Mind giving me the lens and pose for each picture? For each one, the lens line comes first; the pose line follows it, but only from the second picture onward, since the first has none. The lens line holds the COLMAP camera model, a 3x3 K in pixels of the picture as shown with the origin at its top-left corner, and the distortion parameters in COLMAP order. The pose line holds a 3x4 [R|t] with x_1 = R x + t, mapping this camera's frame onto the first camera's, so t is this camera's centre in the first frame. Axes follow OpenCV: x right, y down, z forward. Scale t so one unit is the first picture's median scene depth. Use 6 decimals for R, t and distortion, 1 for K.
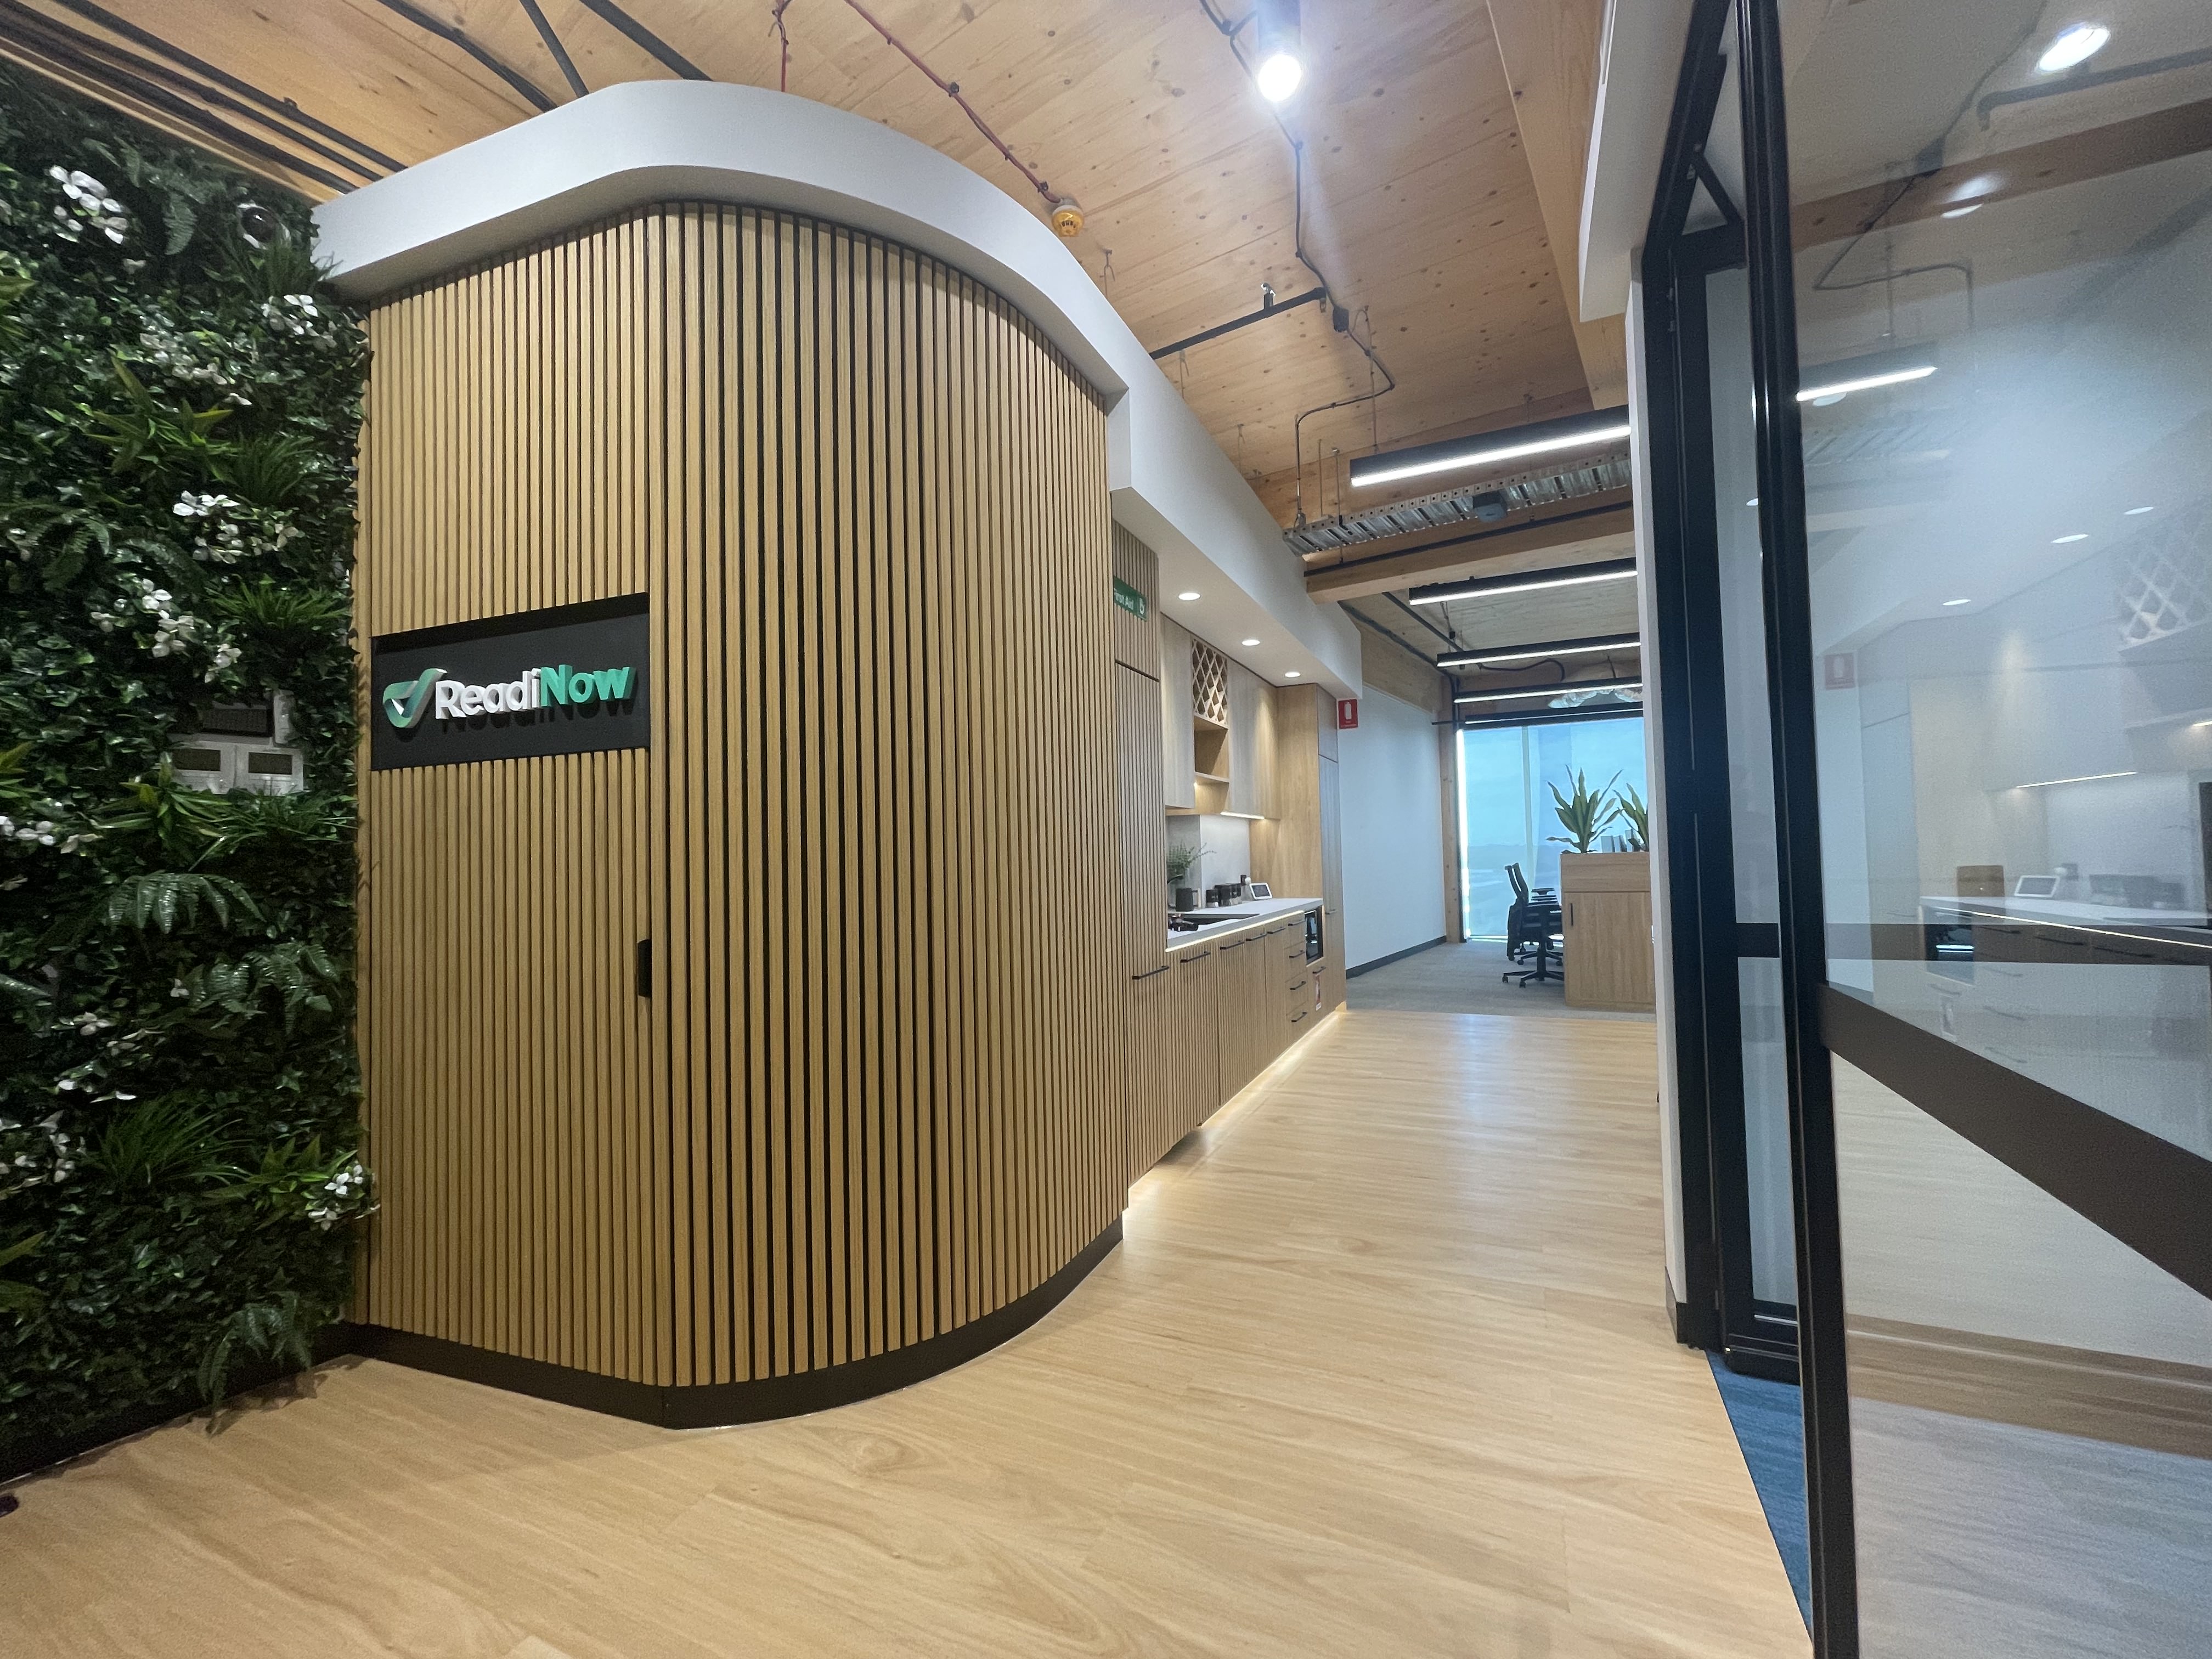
lens RADIAL K [[889.7, 0, 1107.9], [0, 889.7, 830.9], [0, 0, 1]] dist [-0.000520, 0.000001]
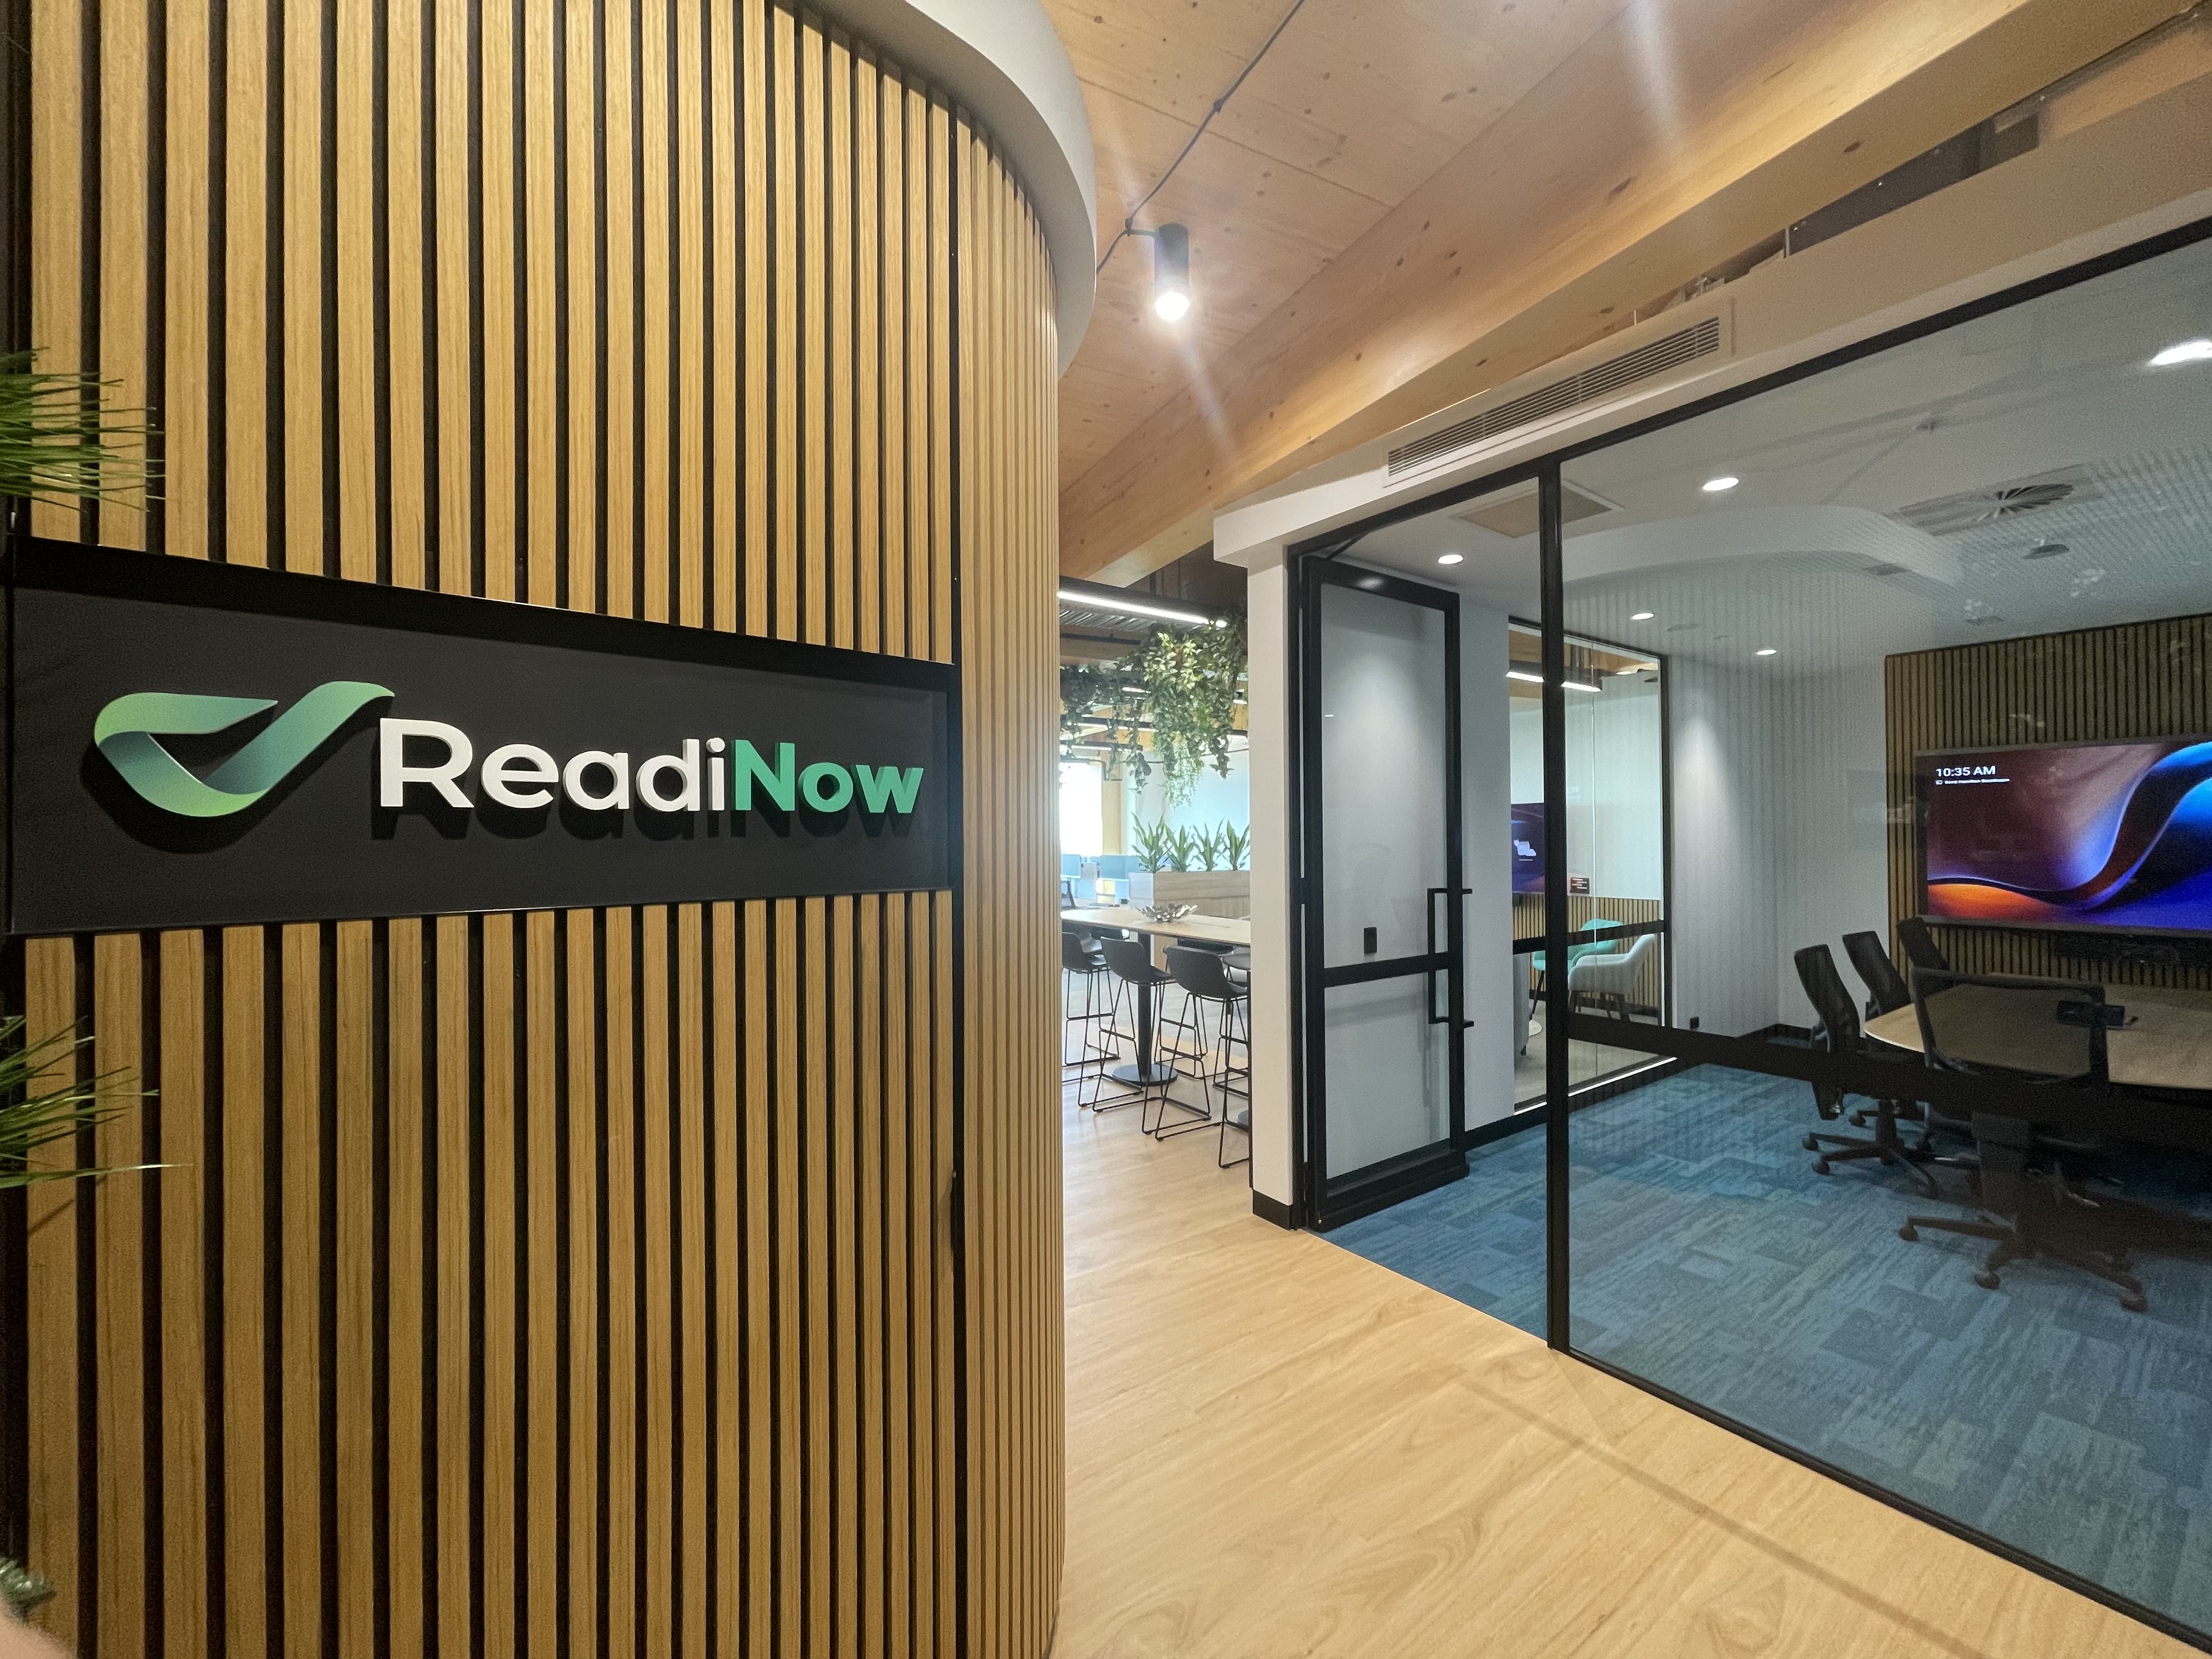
lens RADIAL K [[889.7, 0, 1116.2], [0, 889.7, 836.7], [0, 0, 1]] dist [-0.000520, 0.000001]
pose [[0.490390, 0.023068, 0.871198, -1.013748], [-0.028309, 0.999544, -0.010531, -0.125514], [-0.871043, -0.019499, 0.490819, 0.526522]]
